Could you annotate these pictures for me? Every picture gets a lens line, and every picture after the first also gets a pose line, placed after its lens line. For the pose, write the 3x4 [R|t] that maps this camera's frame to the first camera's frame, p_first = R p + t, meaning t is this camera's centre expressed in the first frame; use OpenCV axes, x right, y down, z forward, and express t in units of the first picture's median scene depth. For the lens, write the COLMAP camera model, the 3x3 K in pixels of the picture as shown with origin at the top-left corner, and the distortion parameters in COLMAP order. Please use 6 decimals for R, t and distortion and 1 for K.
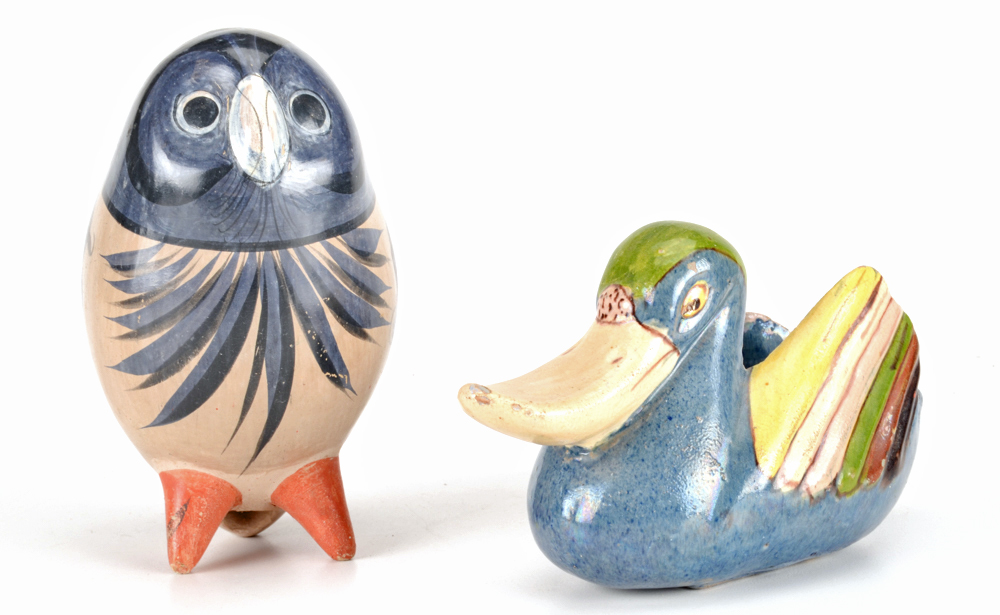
lens RADIAL K [[2399.2, 0, 499.3], [0, 2399.2, 310.7], [0, 0, 1]] dist [-0.000524, 0.000000]
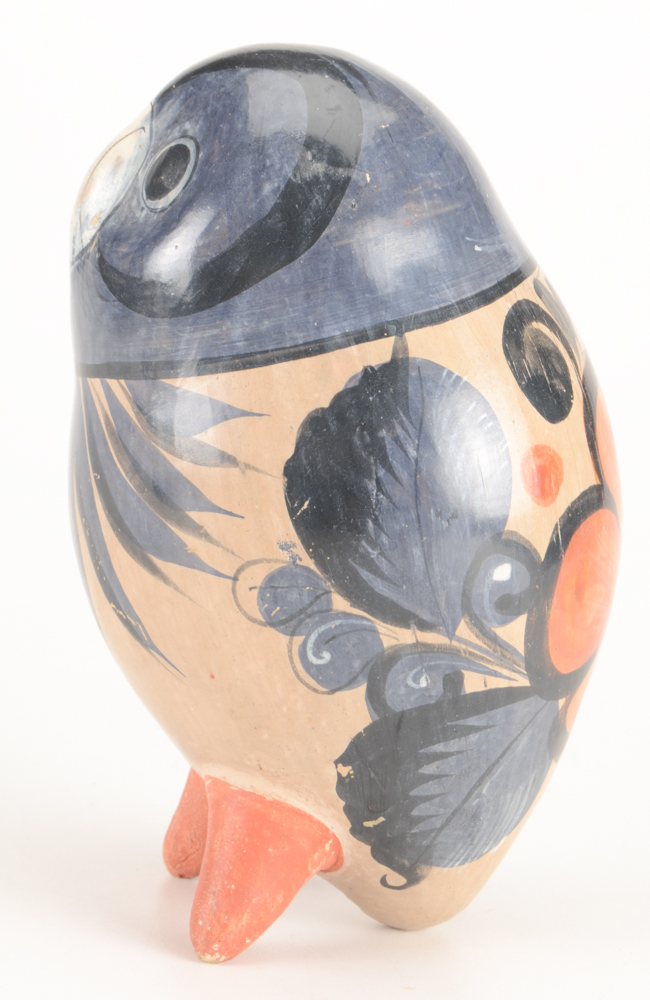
lens RADIAL K [[2825.6, 0, 325.2], [0, 2825.6, 500.0], [0, 0, 1]] dist [-0.017378, 0.000000]
pose [[-0.076990, 0.184372, -0.979836, 0.620693], [-0.254413, 0.946588, 0.198106, -0.154358], [0.964026, 0.264535, -0.025972, 1.072407]]
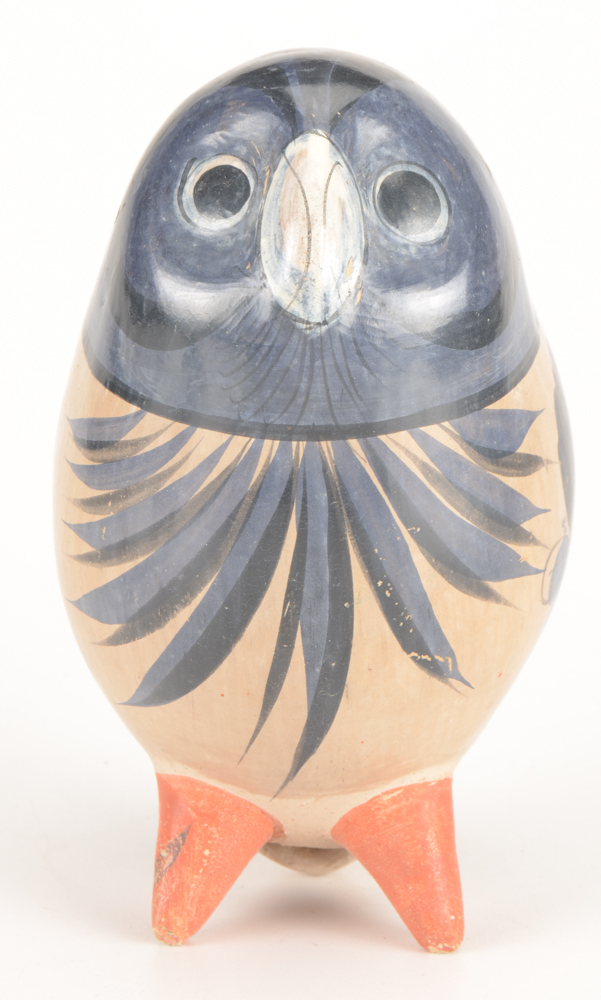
lens RADIAL K [[2660.4, 0, 299.4], [0, 2660.4, 496.9], [0, 0, 1]] dist [-0.099368, 0.000000]
pose [[0.959026, 0.093875, -0.267314, 0.071137], [-0.078432, 0.994605, 0.067898, -0.053649], [0.272246, -0.044150, 0.961214, 0.378176]]
